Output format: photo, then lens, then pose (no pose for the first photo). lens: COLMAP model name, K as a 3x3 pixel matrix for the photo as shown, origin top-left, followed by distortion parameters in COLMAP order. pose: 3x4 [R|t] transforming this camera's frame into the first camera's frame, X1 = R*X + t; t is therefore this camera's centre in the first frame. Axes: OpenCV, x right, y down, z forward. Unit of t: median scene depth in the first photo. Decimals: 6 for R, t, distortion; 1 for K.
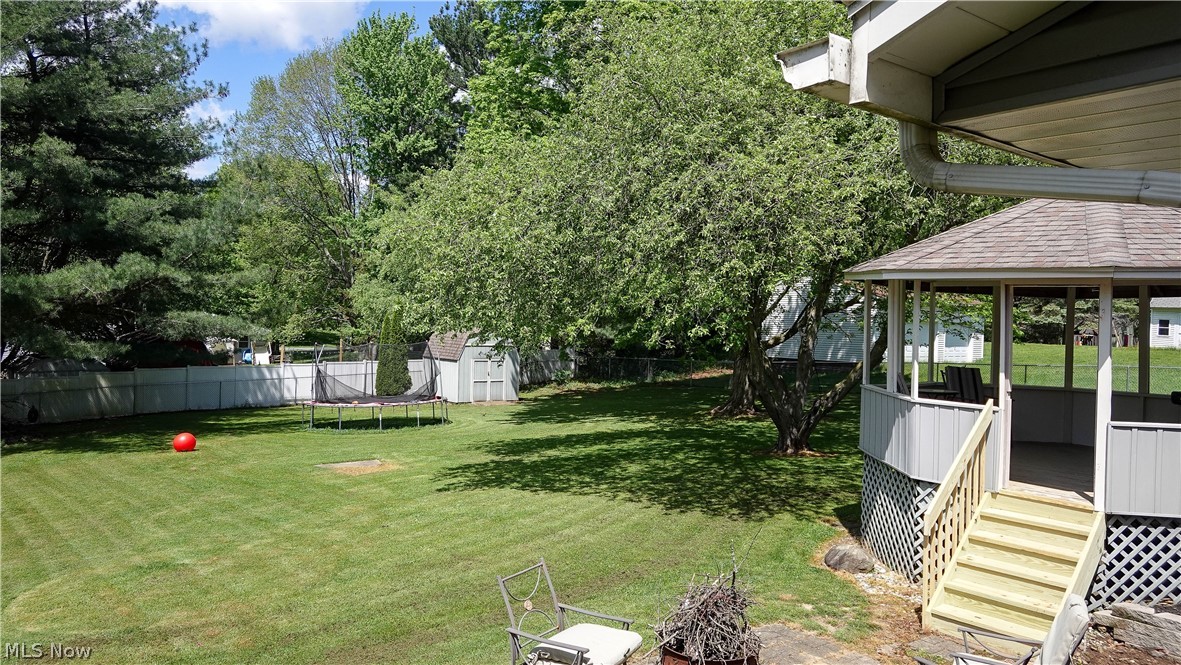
lens RADIAL K [[845.5, 0, 613.4], [0, 845.5, 334.8], [0, 0, 1]] dist [0.000793, -0.002232]
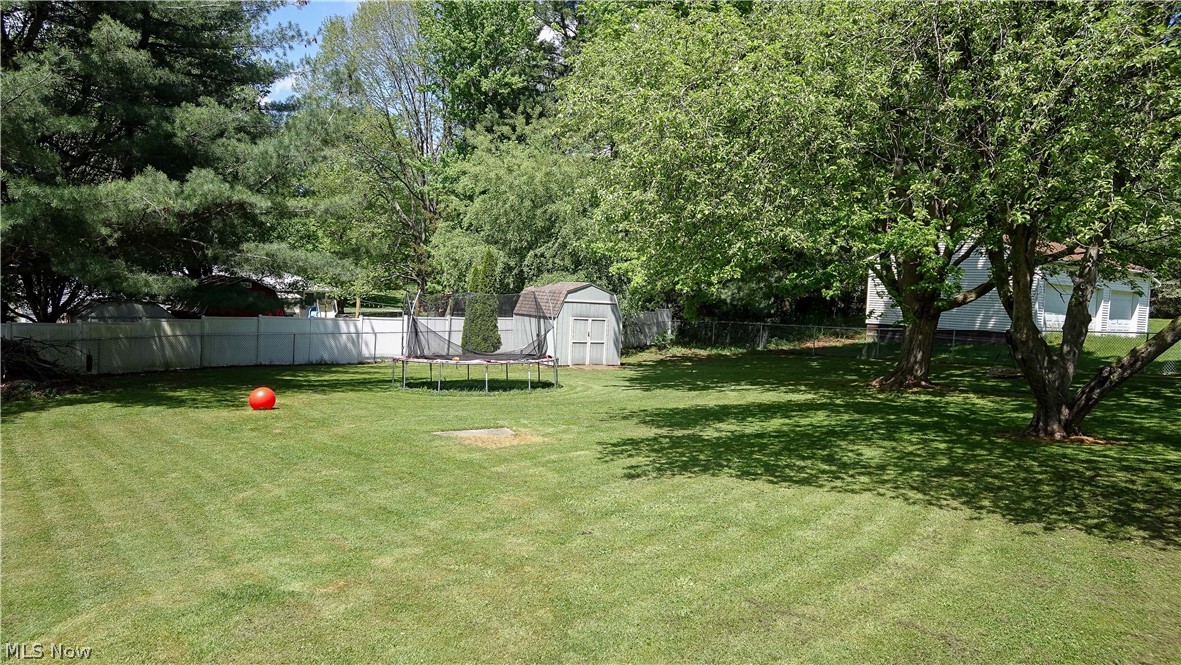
lens RADIAL K [[822.4, 0, 590.5], [0, 822.4, 332.5], [0, 0, 1]] dist [0.003803, 0.001670]
pose [[0.997282, 0.026177, -0.068867, -0.121202], [-0.024396, 0.999349, 0.026567, 0.030126], [0.069518, -0.024814, 0.997272, 0.201328]]
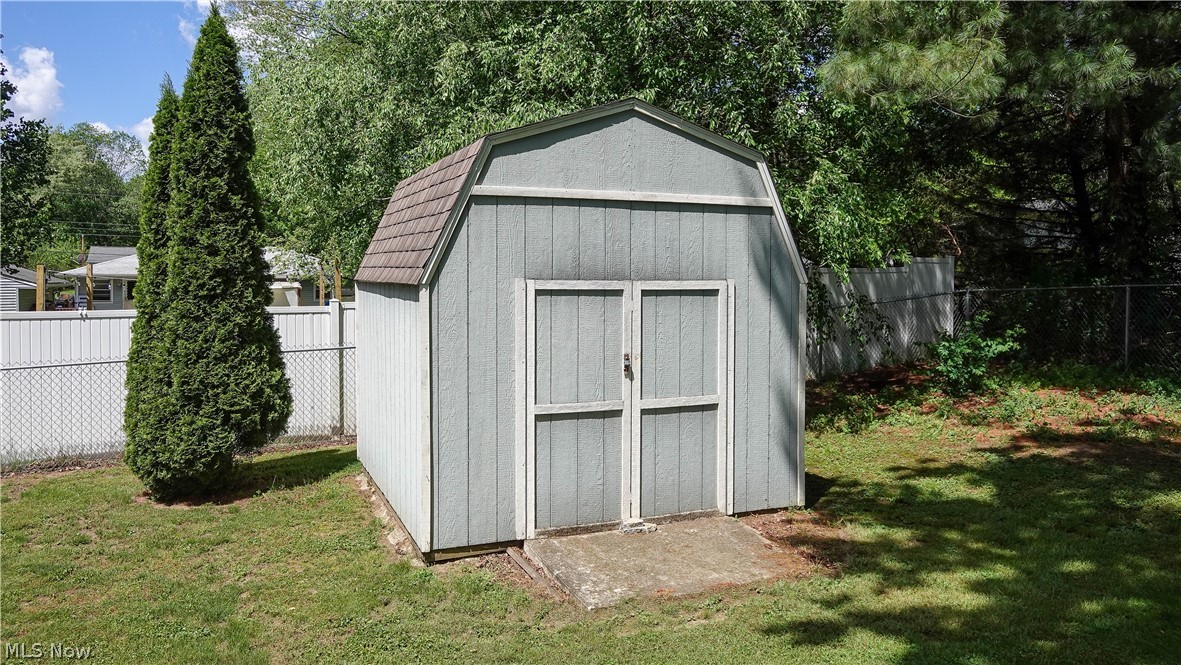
lens RADIAL K [[873.6, 0, 590.5], [0, 873.6, 332.5], [0, 0, 1]] dist [0.007973, 0.002353]
pose [[0.958209, -0.008728, -0.285935, -0.145708], [0.020818, 0.999012, 0.039269, 0.044940], [0.285310, -0.043580, 0.957444, 1.154000]]
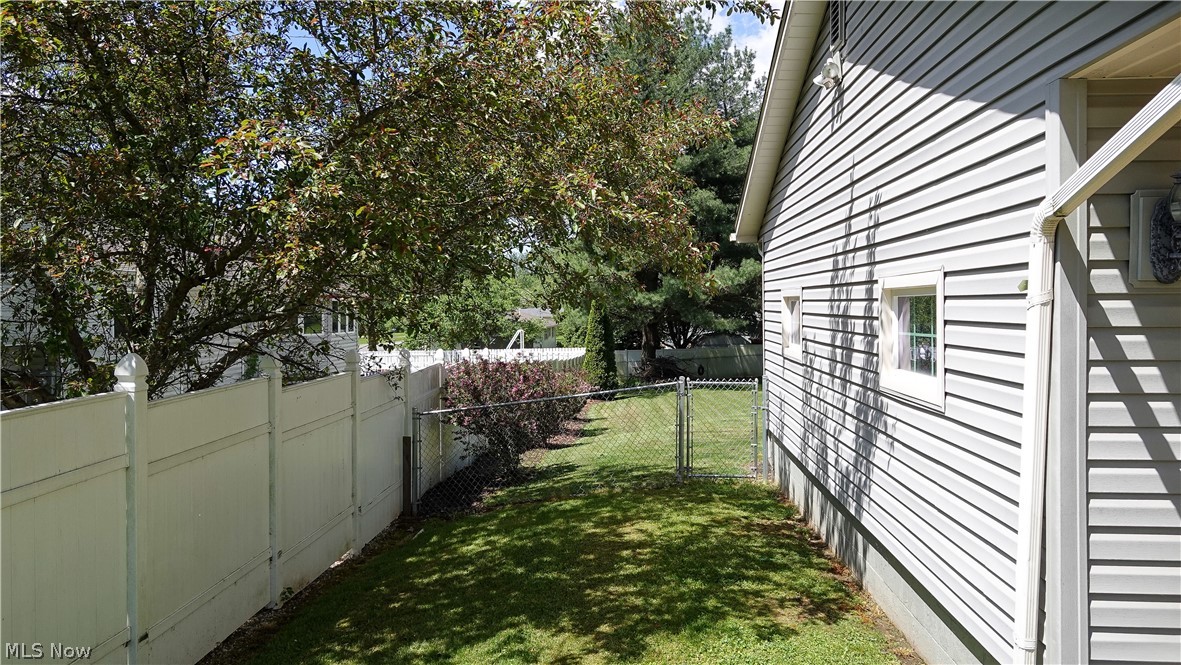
lens RADIAL K [[873.6, 0, 590.5], [0, 873.6, 332.5], [0, 0, 1]] dist [0.007973, 0.002353]
pose [[0.727134, -0.022180, -0.686137, 0.262335], [0.026014, 0.999650, -0.004747, 0.030960], [0.686002, -0.014397, 0.727457, -0.294813]]
